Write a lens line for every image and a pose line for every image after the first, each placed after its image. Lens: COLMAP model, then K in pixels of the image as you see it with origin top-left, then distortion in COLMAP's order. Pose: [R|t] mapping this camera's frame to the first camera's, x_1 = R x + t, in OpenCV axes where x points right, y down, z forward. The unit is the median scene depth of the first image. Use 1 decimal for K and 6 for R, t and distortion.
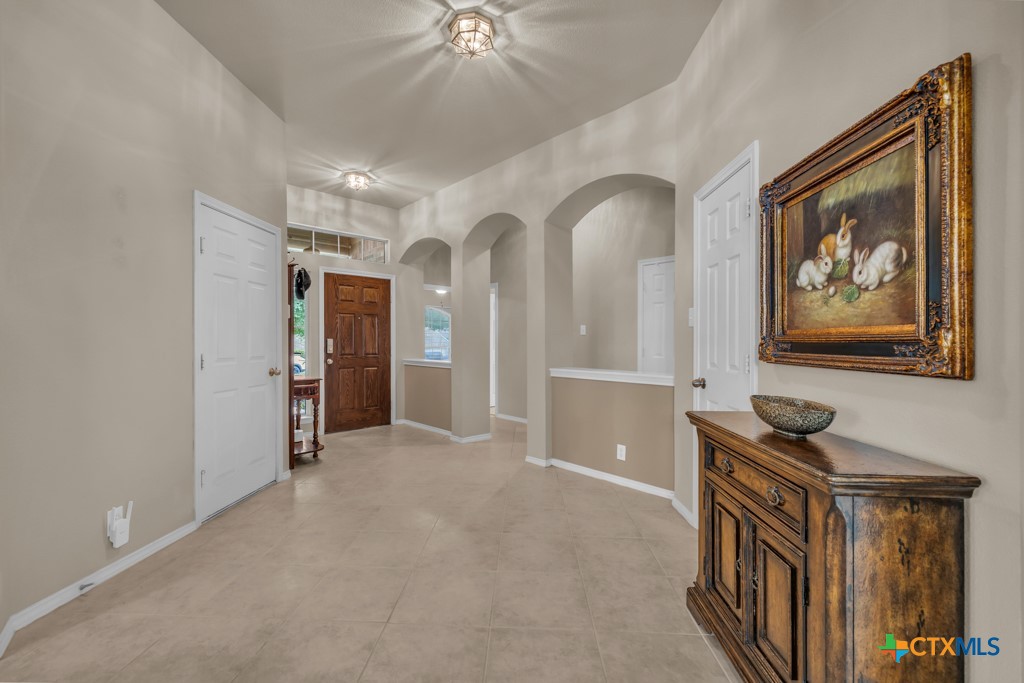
lens RADIAL K [[437.3, 0, 506.1], [0, 437.3, 337.9], [0, 0, 1]] dist [0.000973, 0.000065]
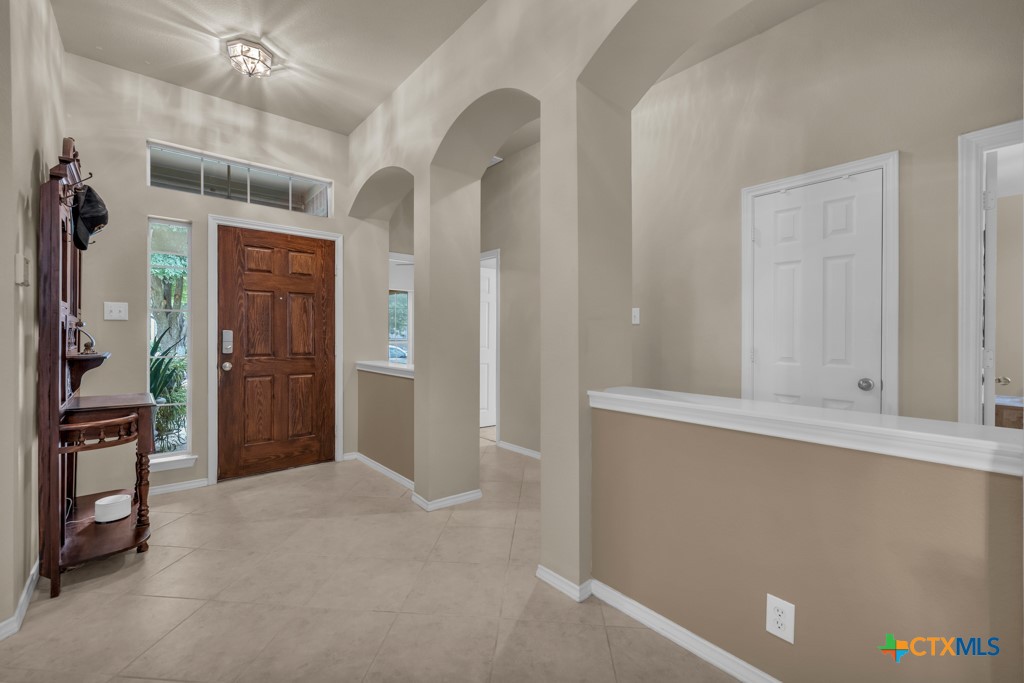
lens RADIAL K [[437.3, 0, 506.1], [0, 437.3, 337.9], [0, 0, 1]] dist [0.000973, 0.000065]
pose [[0.999294, 0.000996, -0.037554, 0.020961], [-0.000502, 0.999913, 0.013162, 0.004424], [0.037564, -0.013133, 0.999208, 0.385365]]
